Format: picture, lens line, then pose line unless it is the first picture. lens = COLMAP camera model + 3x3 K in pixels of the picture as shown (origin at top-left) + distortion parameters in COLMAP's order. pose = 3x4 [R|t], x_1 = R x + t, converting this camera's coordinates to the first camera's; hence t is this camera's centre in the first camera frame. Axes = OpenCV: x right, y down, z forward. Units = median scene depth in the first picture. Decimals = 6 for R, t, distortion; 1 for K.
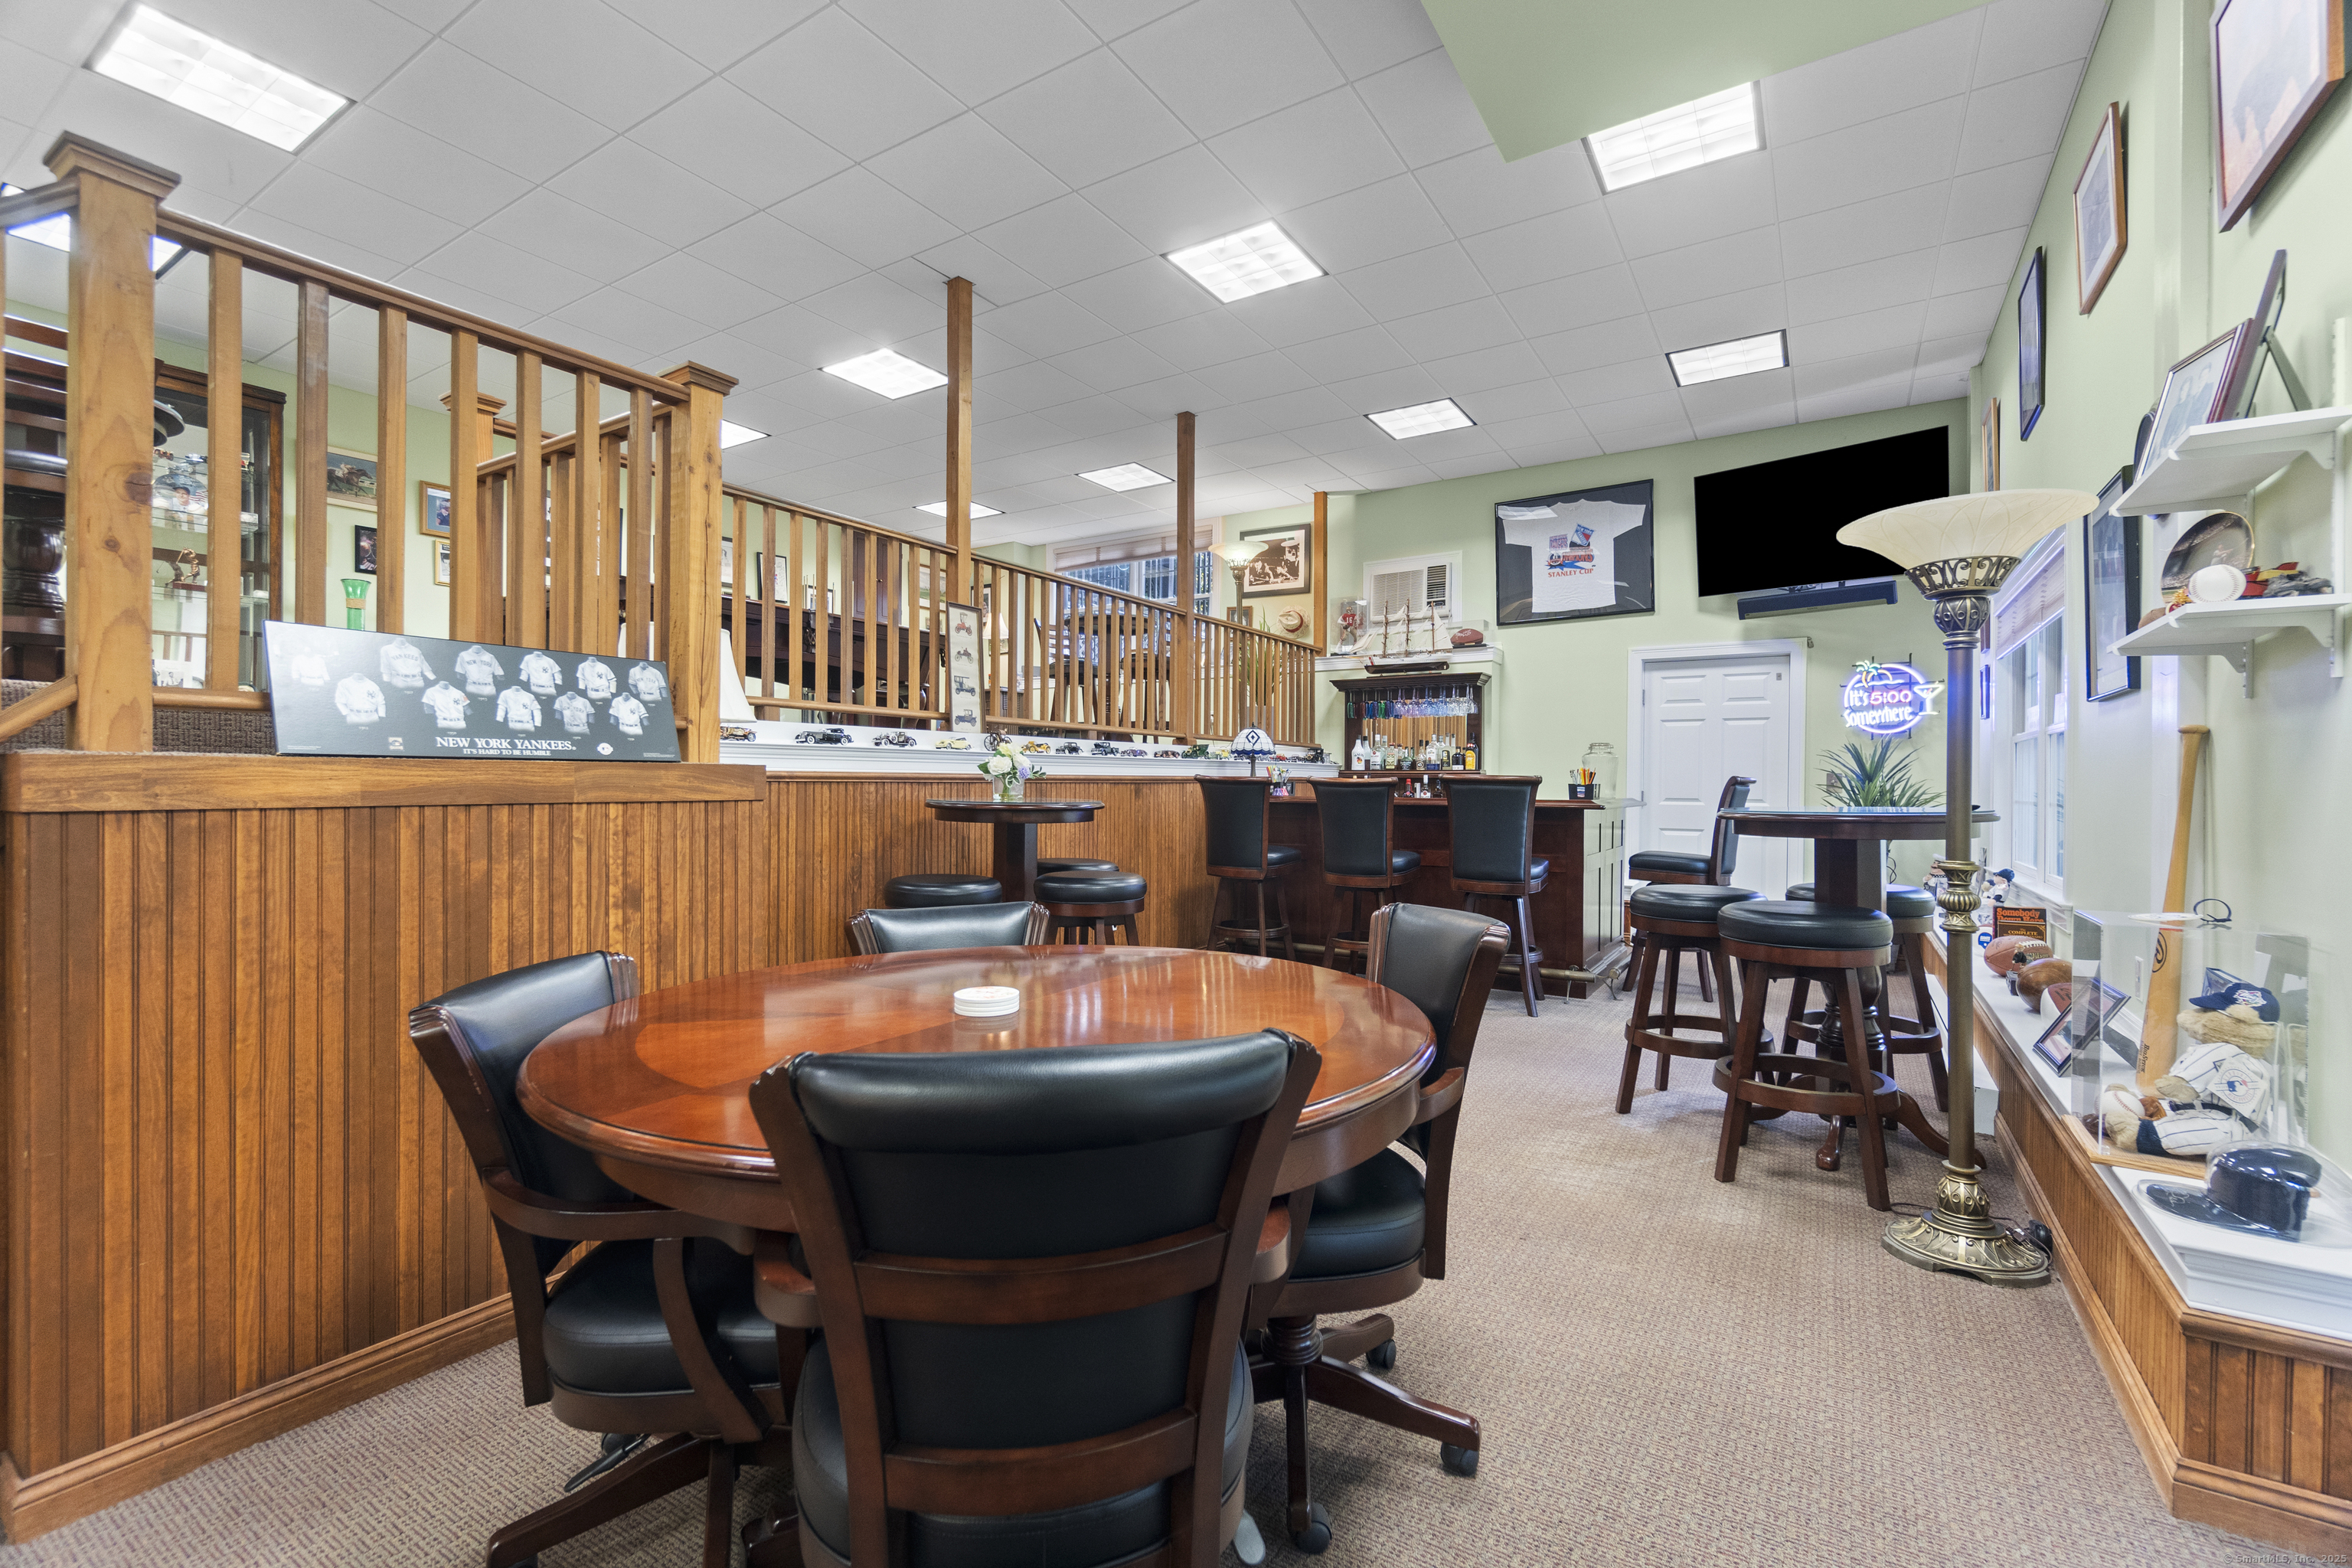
lens RADIAL K [[1010.1, 0, 1173.6], [0, 1010.1, 790.3], [0, 0, 1]] dist [-0.009171, 0.003034]
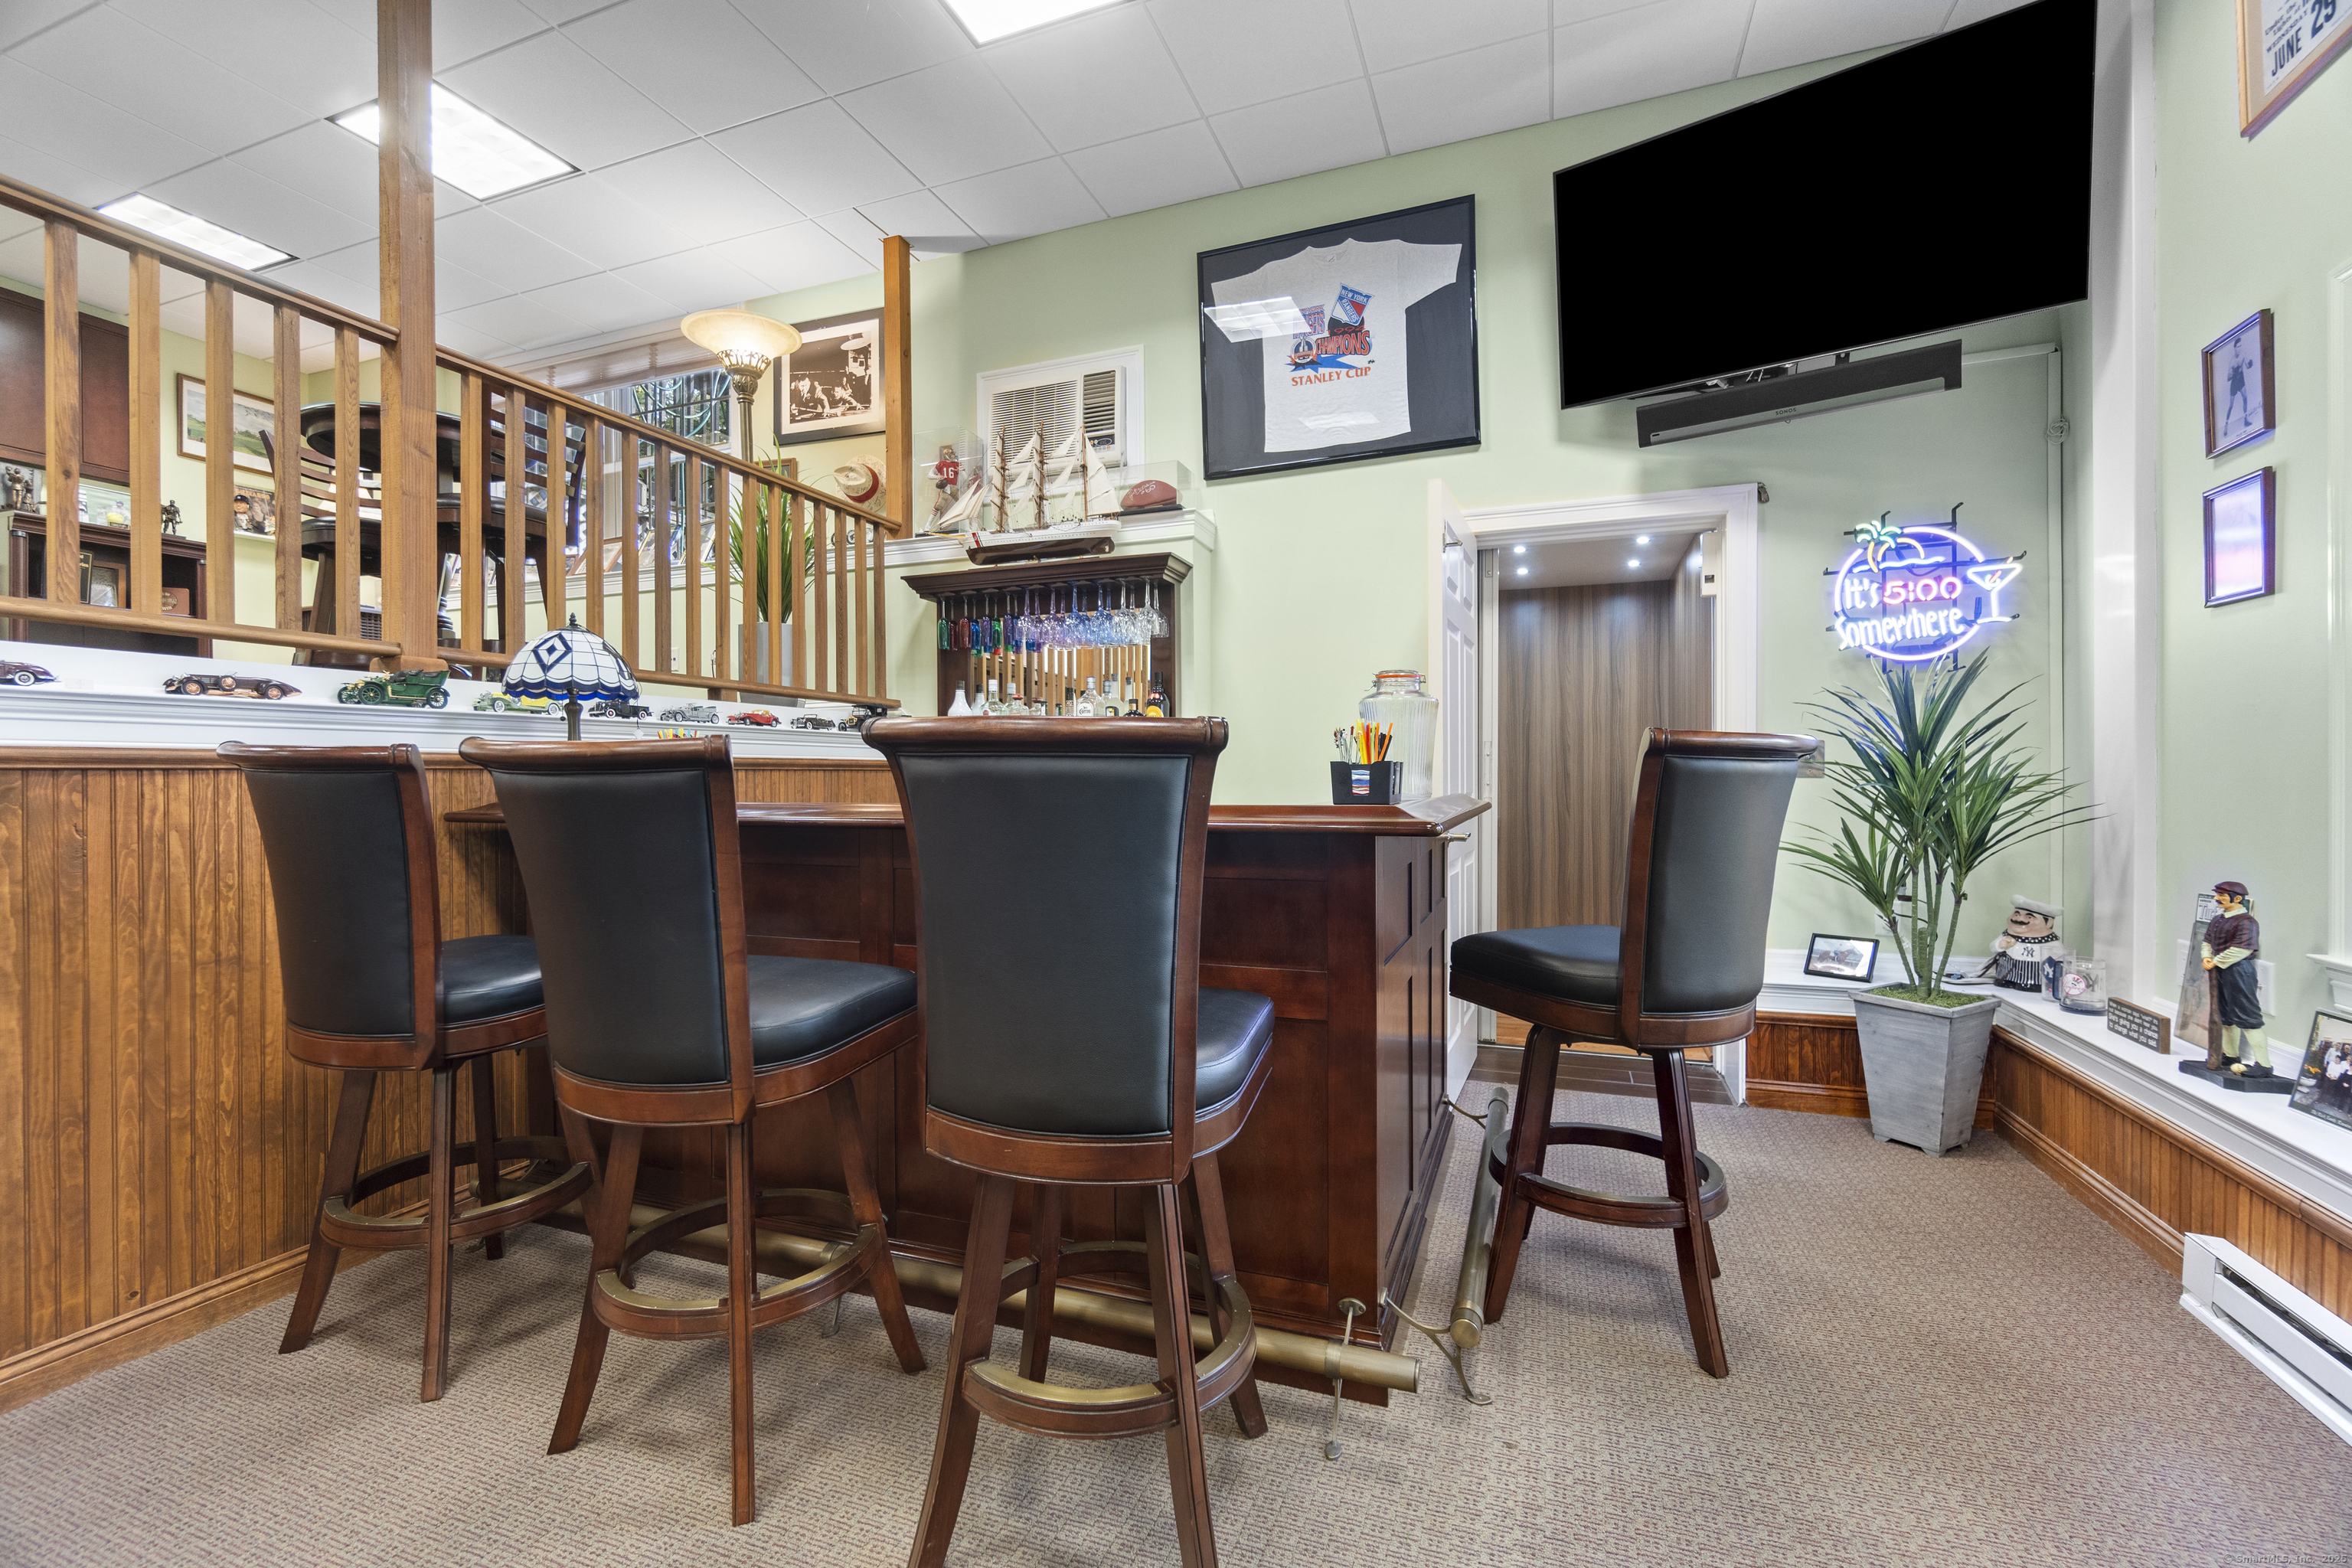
lens RADIAL K [[1010.1, 0, 1169.6], [0, 1010.1, 779.6], [0, 0, 1]] dist [-0.009171, 0.003034]
pose [[0.977832, -0.011891, 0.209054, 0.253498], [0.013190, 0.999901, -0.004820, 0.001716], [-0.208976, 0.007470, 0.977892, 0.642508]]
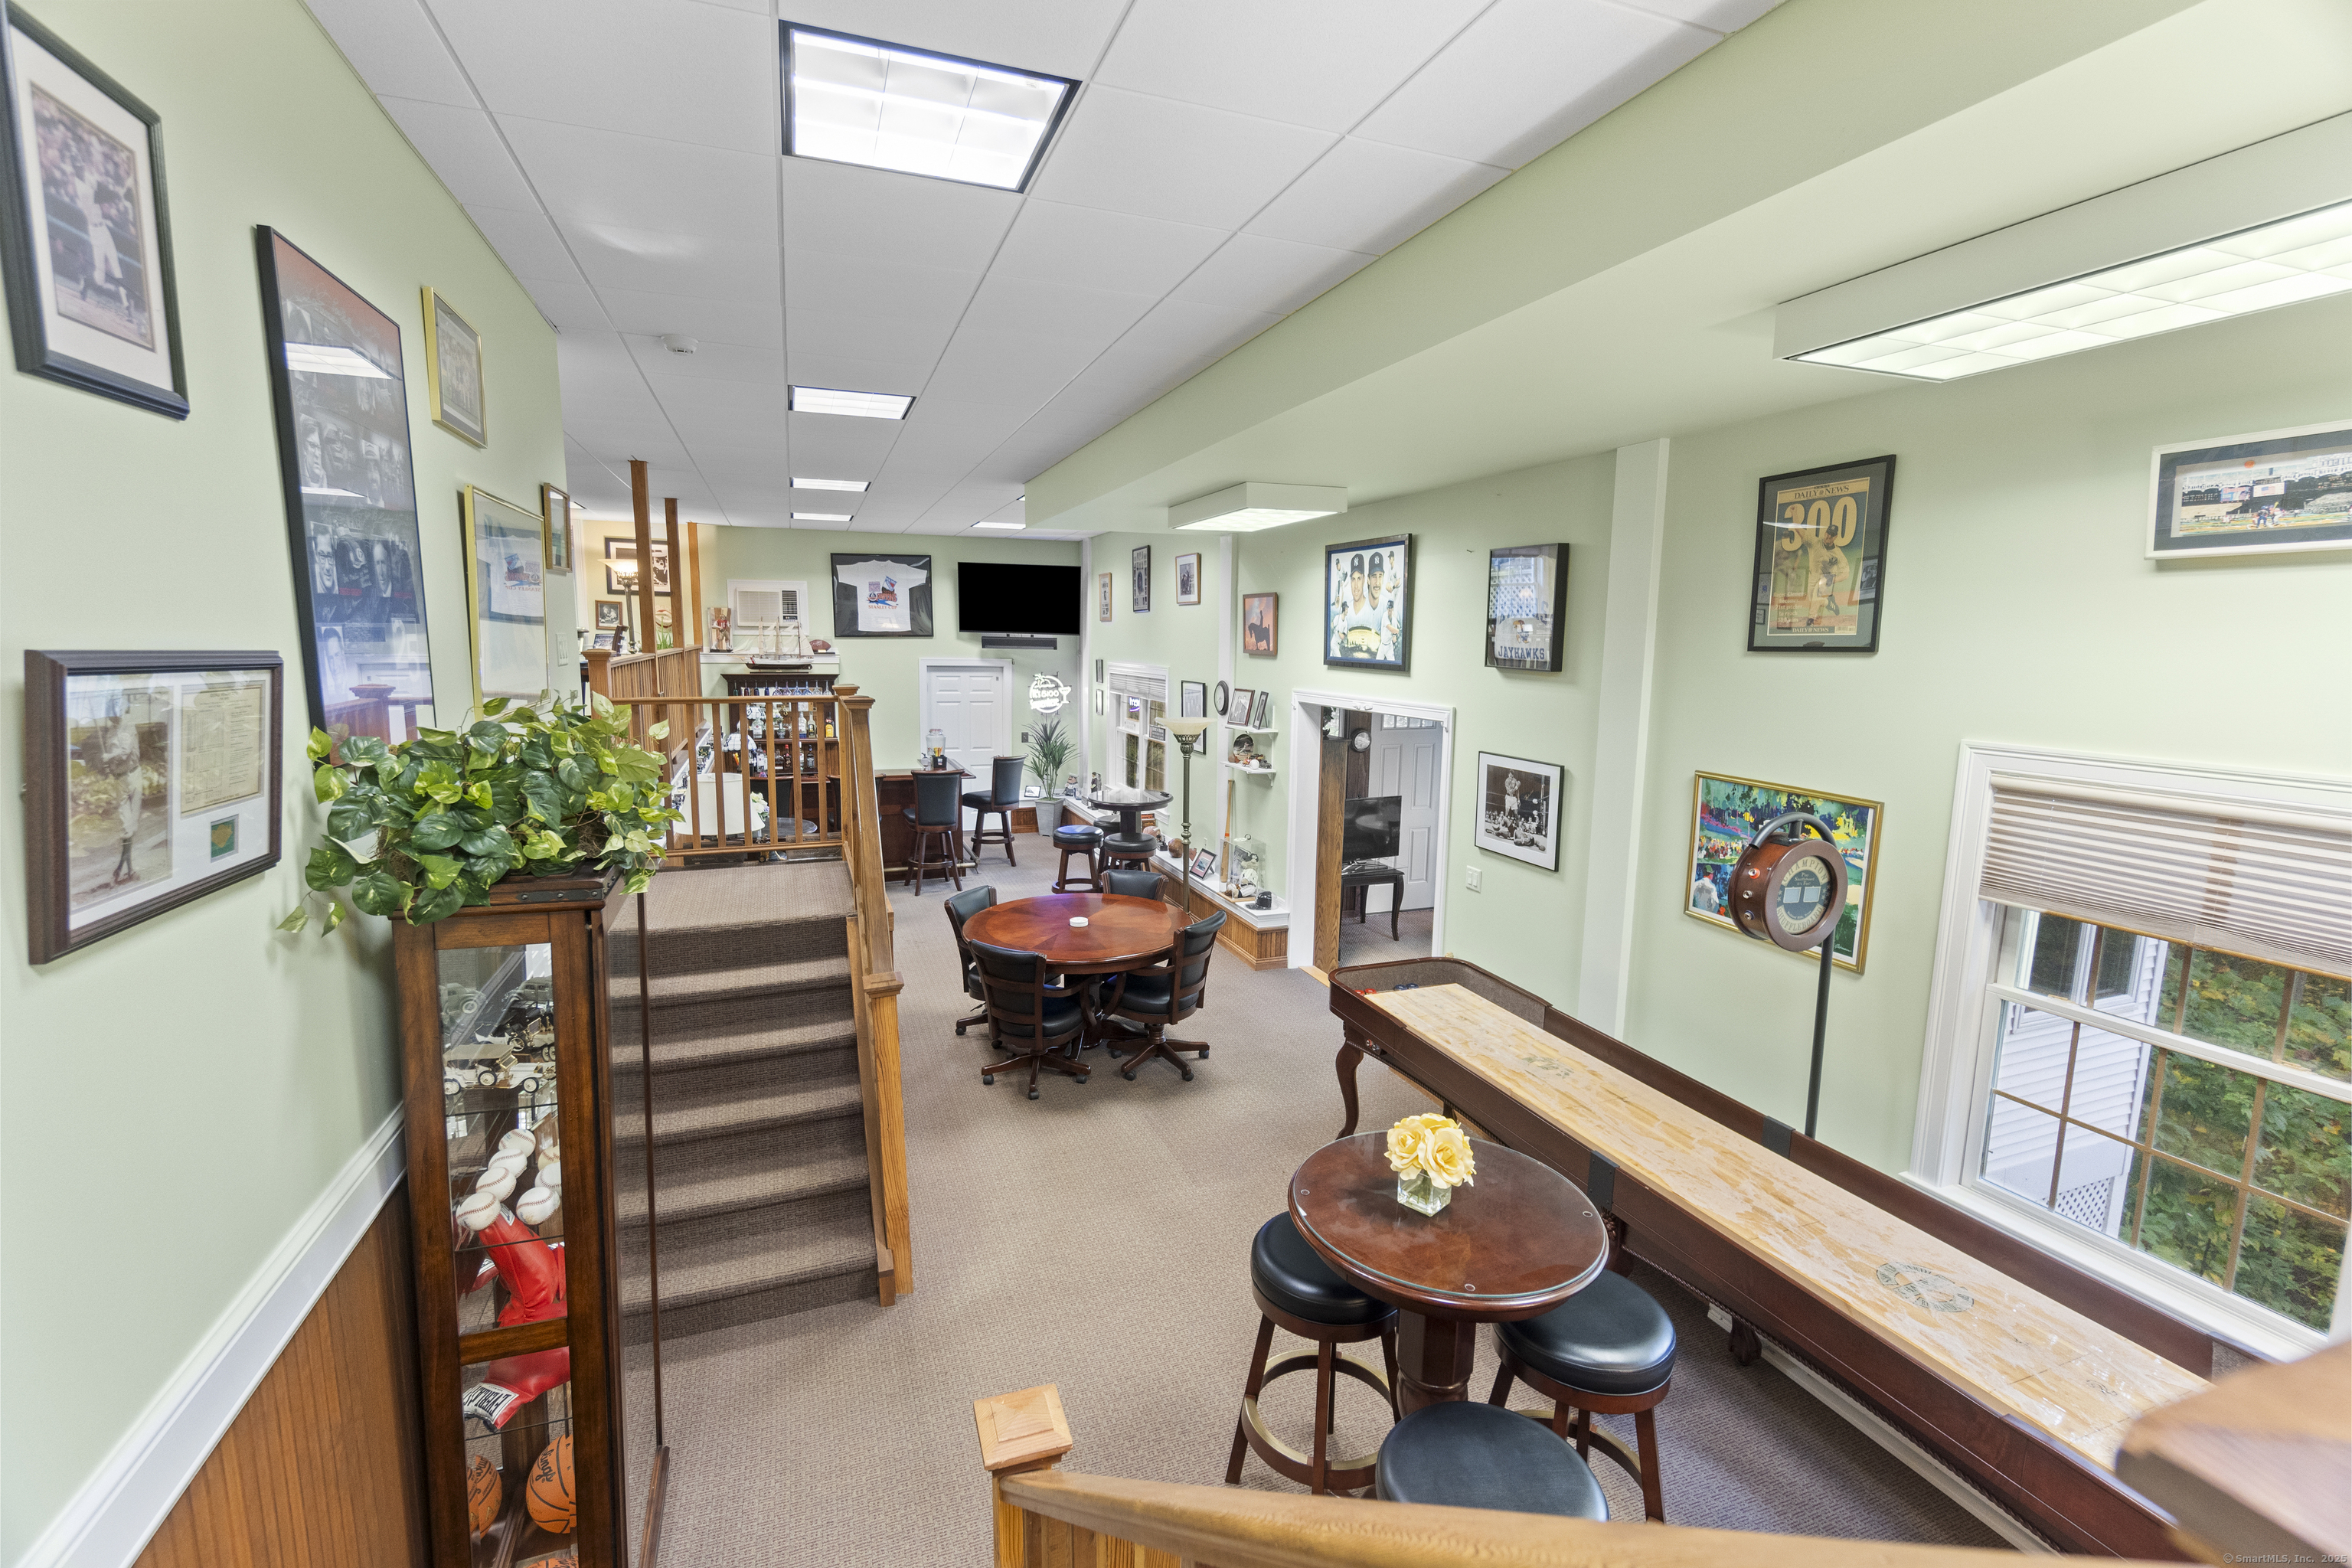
lens RADIAL K [[1010.1, 0, 1157.6], [0, 1010.1, 772.4], [0, 0, 1]] dist [-0.009171, 0.003034]
pose [[0.604194, -0.105853, 0.789775, -0.789376], [-0.002631, 0.990867, 0.134818, -0.227222], [-0.796833, -0.083534, 0.598397, -0.375862]]
